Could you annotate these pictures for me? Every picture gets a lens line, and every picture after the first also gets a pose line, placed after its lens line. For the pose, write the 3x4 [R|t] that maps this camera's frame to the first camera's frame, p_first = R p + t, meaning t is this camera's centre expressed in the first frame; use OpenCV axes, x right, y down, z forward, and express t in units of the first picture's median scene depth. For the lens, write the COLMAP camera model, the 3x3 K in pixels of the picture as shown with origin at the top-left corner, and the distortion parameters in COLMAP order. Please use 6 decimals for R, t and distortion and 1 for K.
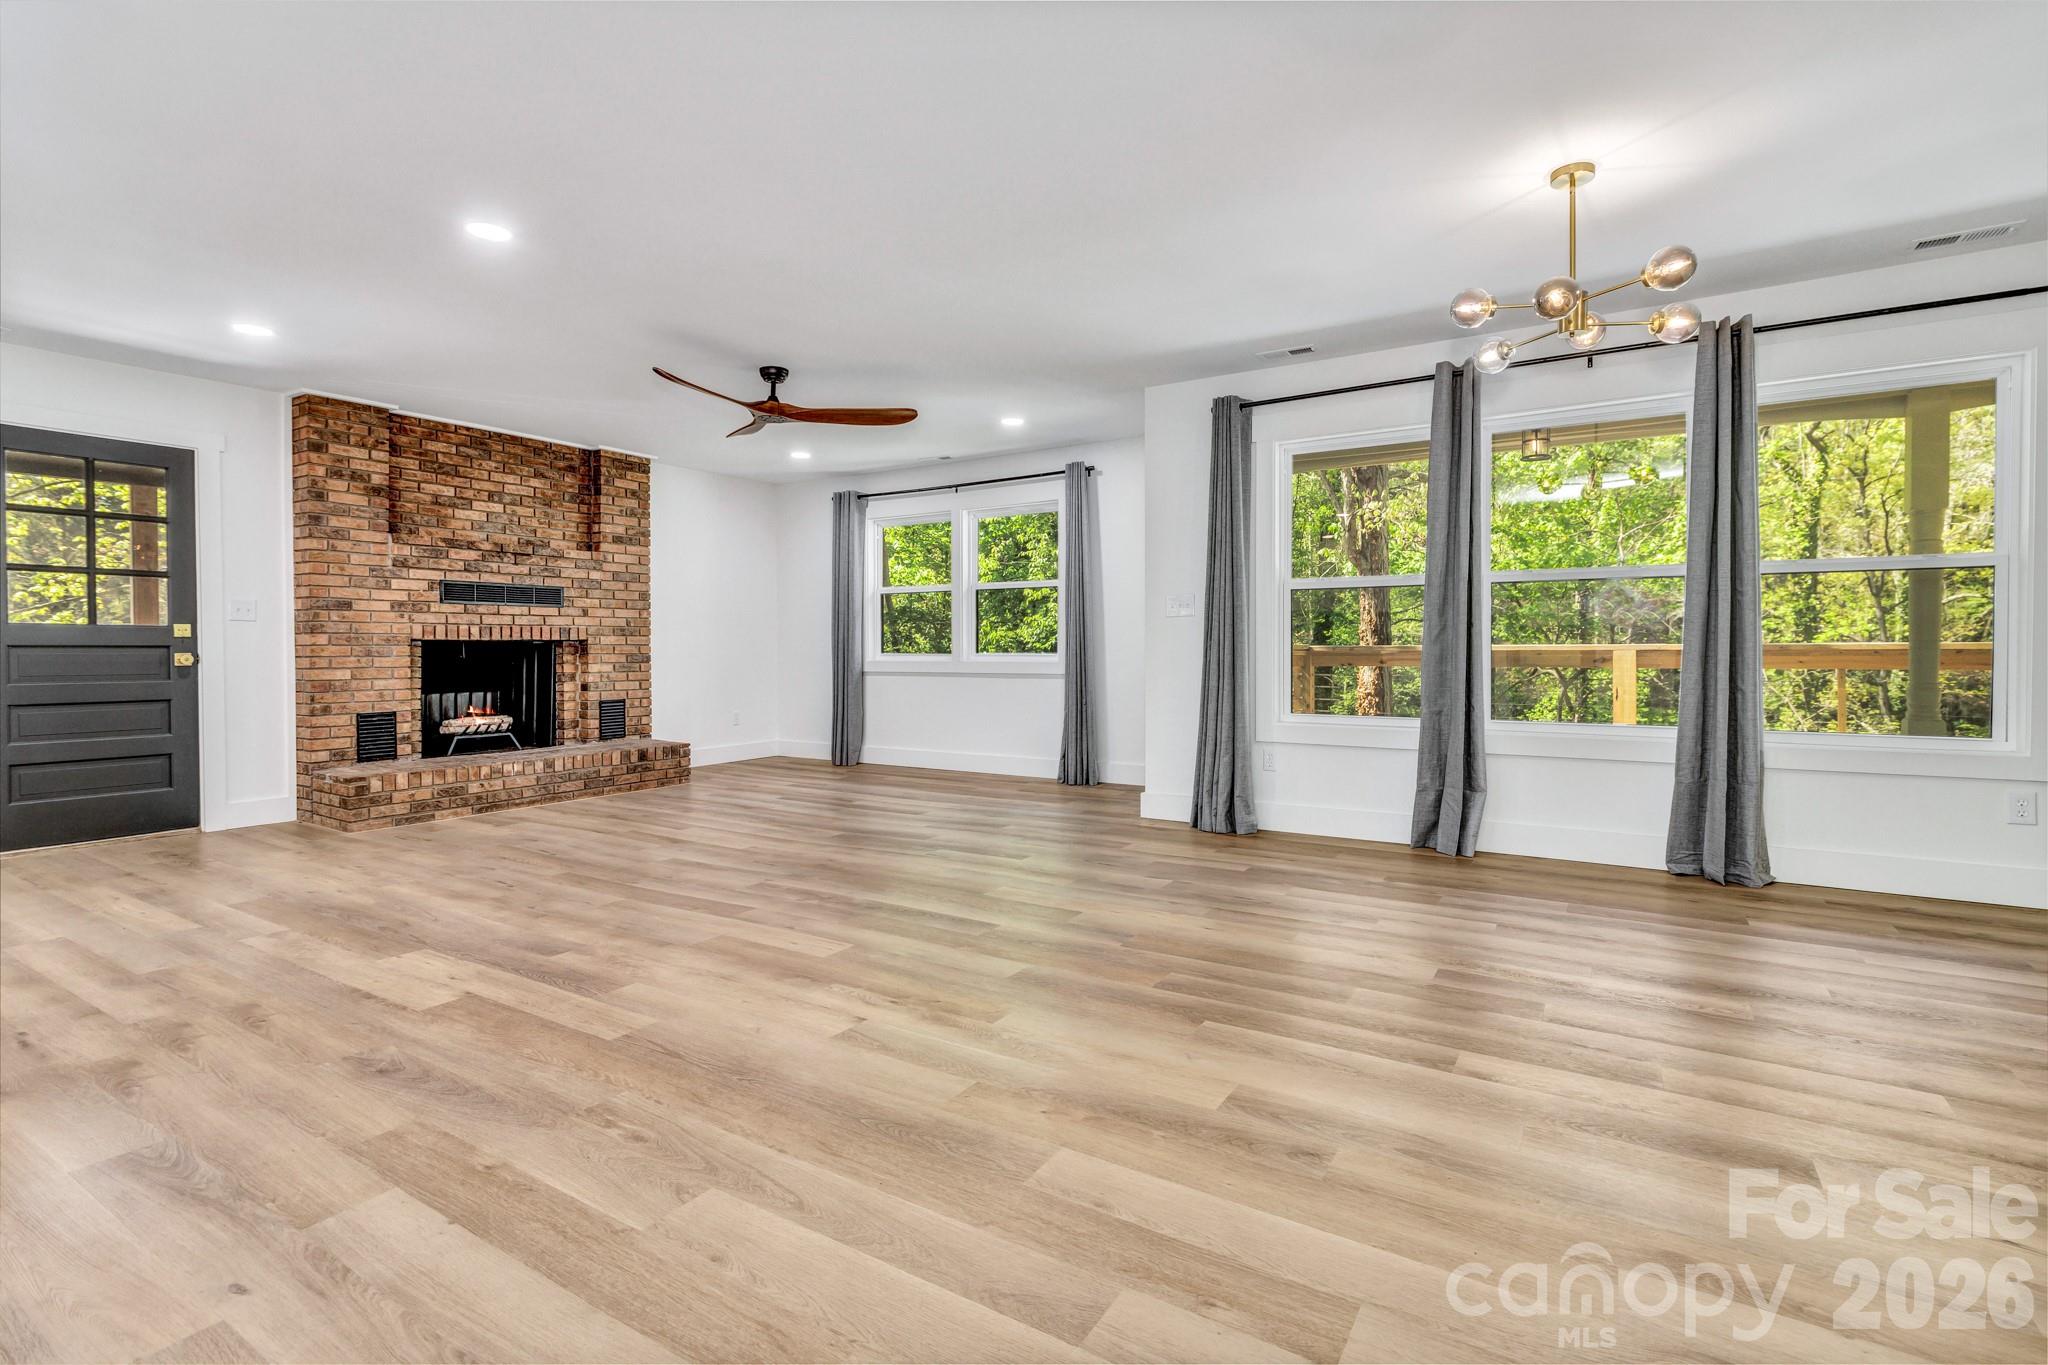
lens RADIAL K [[941.8, 0, 1027.7], [0, 941.8, 660.2], [0, 0, 1]] dist [-0.000163, 0.000592]
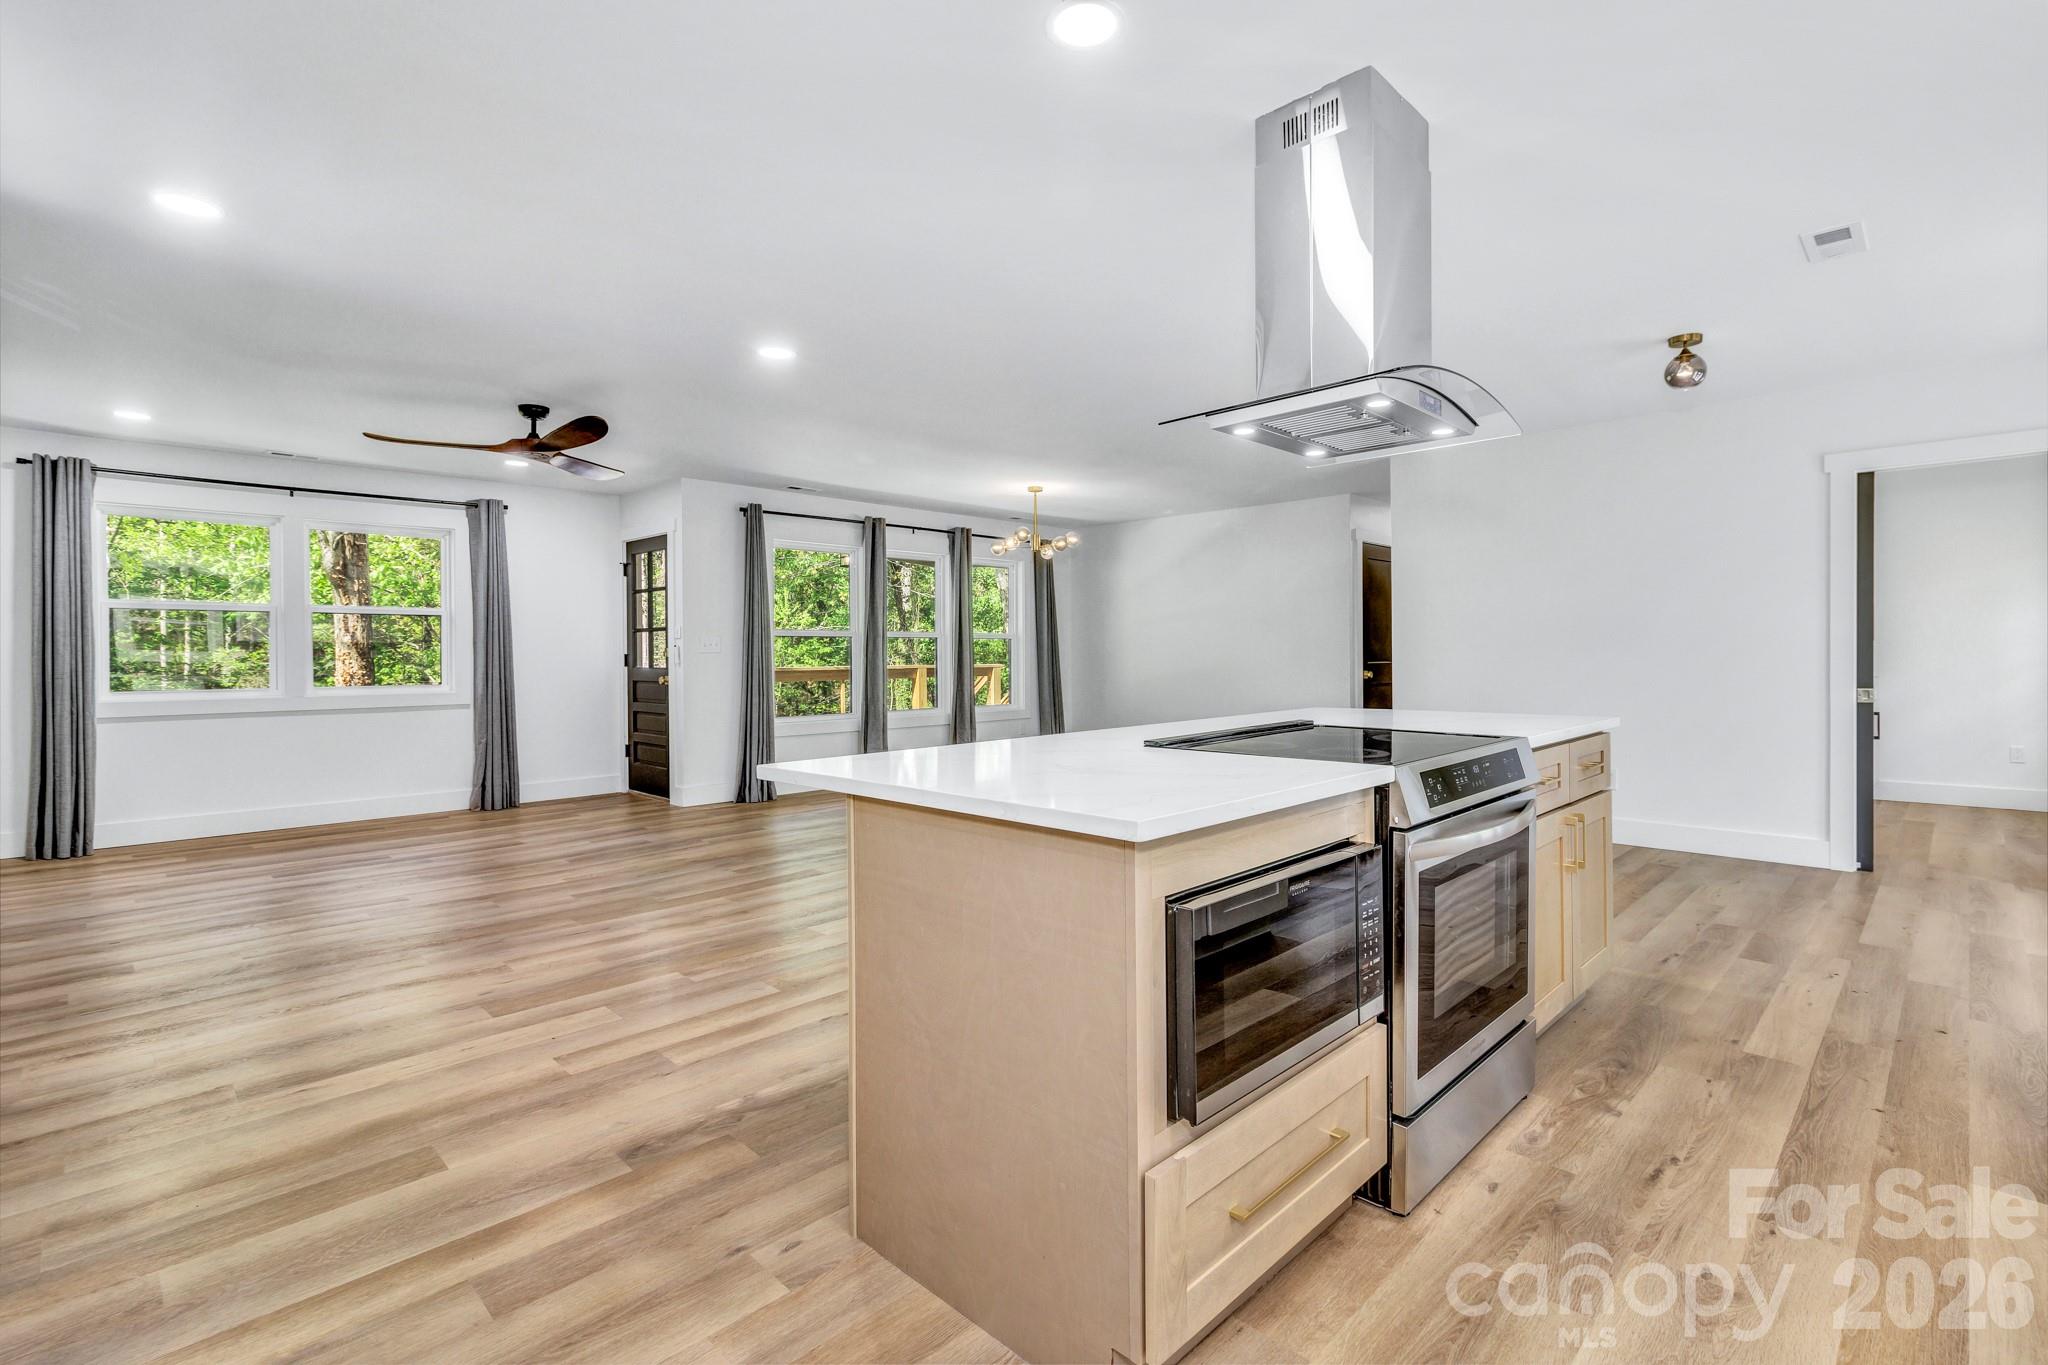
lens RADIAL K [[943.1, 0, 1029.2], [0, 943.1, 659.2], [0, 0, 1]] dist [0.000585, 0.001488]
pose [[0.219104, -0.002834, 0.975697, -0.962057], [0.019290, 0.999813, -0.001428, -0.023893], [-0.975511, 0.019134, 0.219118, 0.229032]]
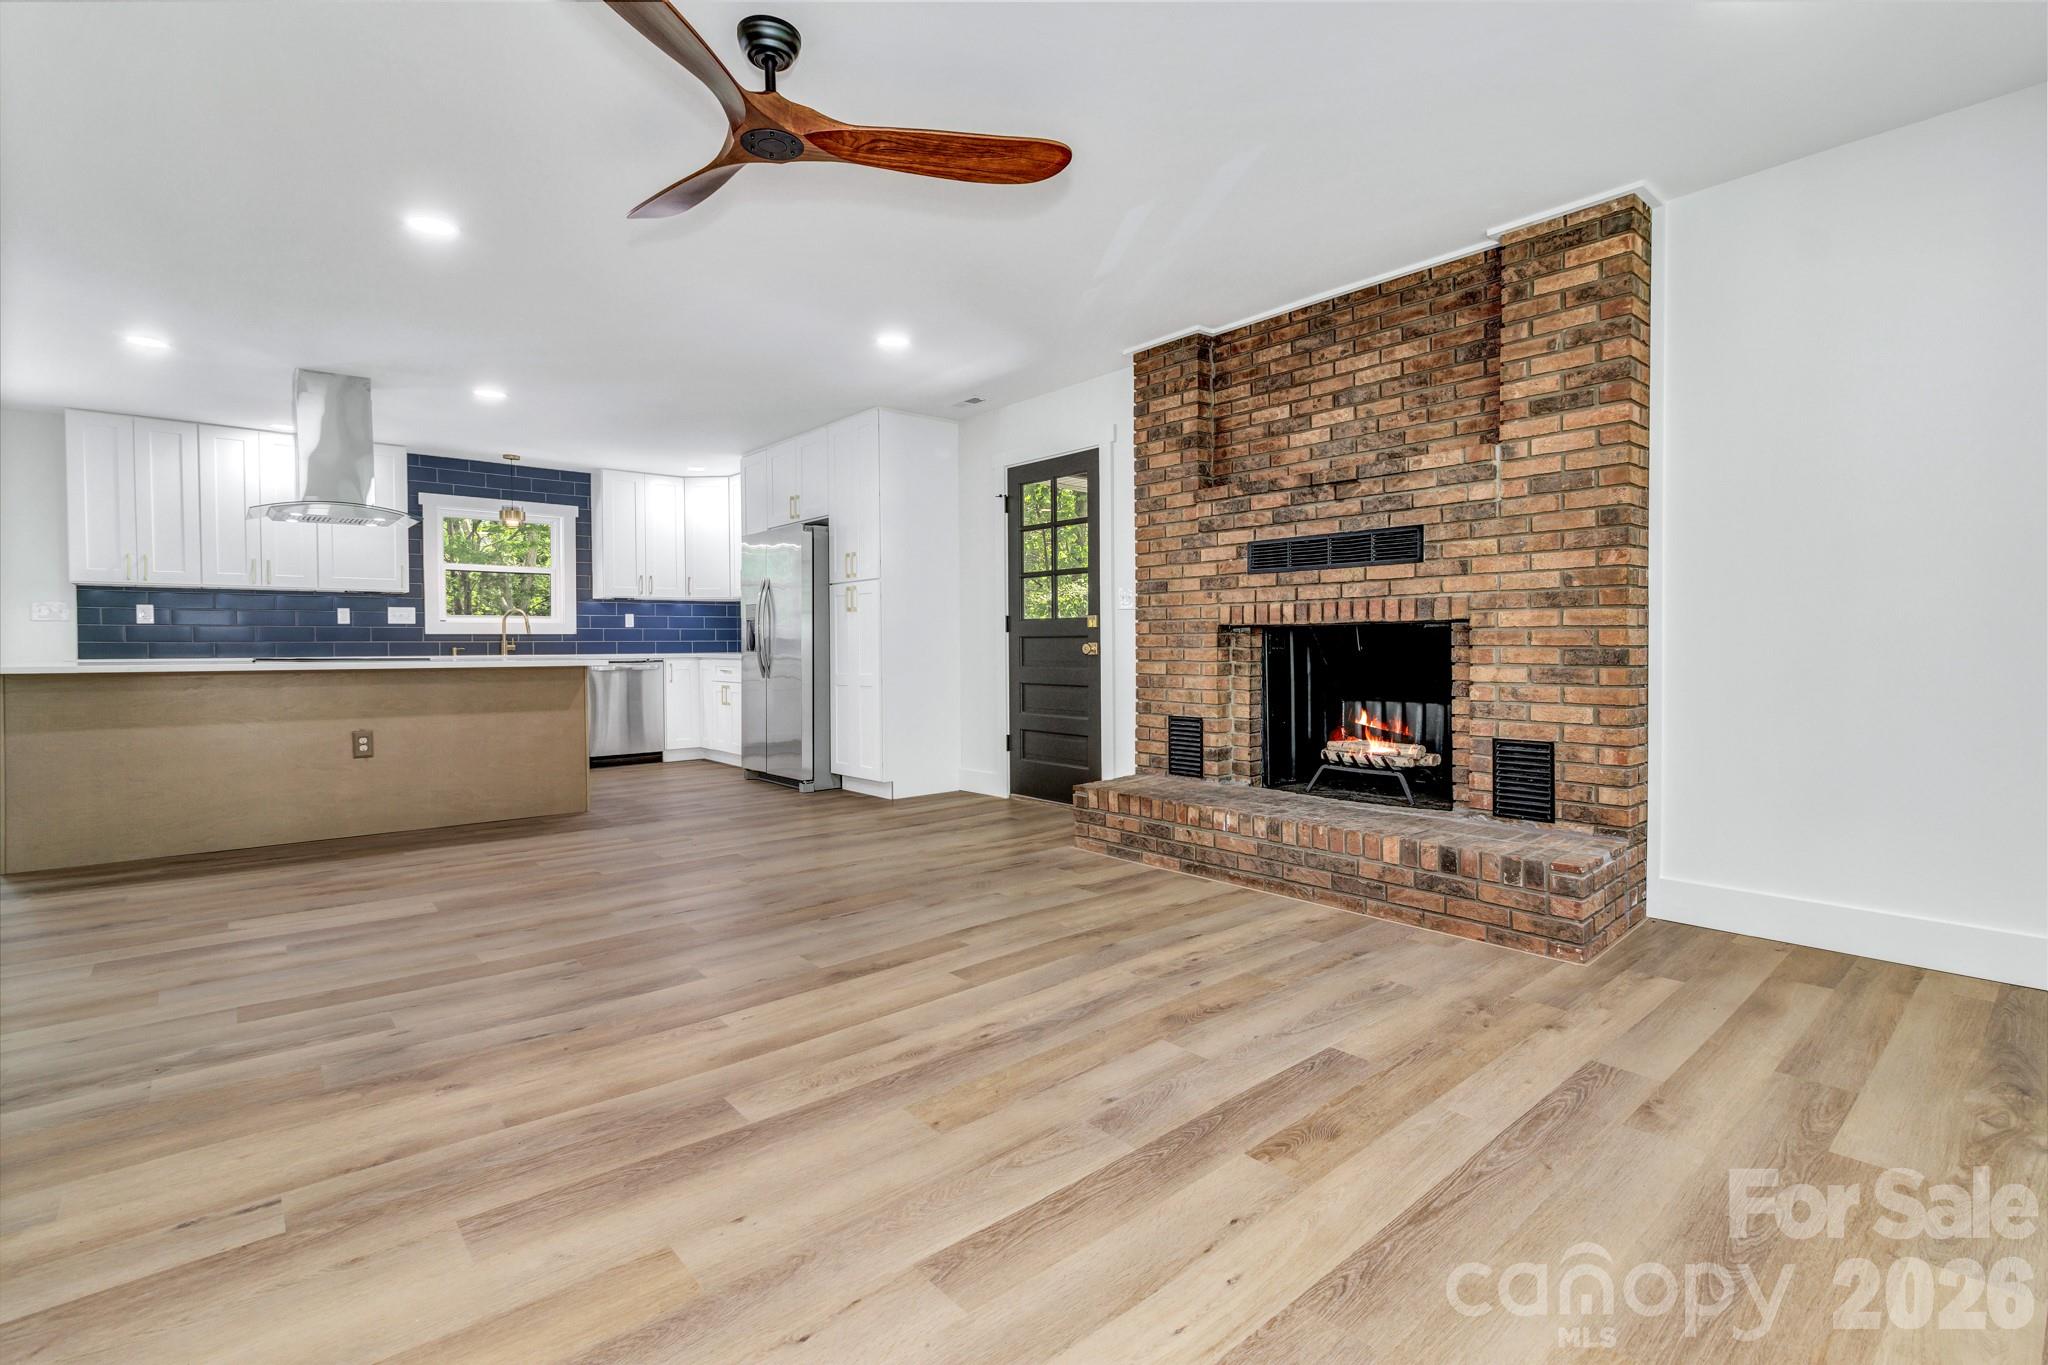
lens RADIAL K [[944.6, 0, 1031.0], [0, 944.6, 659.5], [0, 0, 1]] dist [0.000926, 0.001366]
pose [[-0.289887, 0.023930, -0.956762, 0.120780], [-0.003603, 0.999653, 0.026095, -0.013850], [0.957054, 0.011012, -0.289700, 1.066947]]
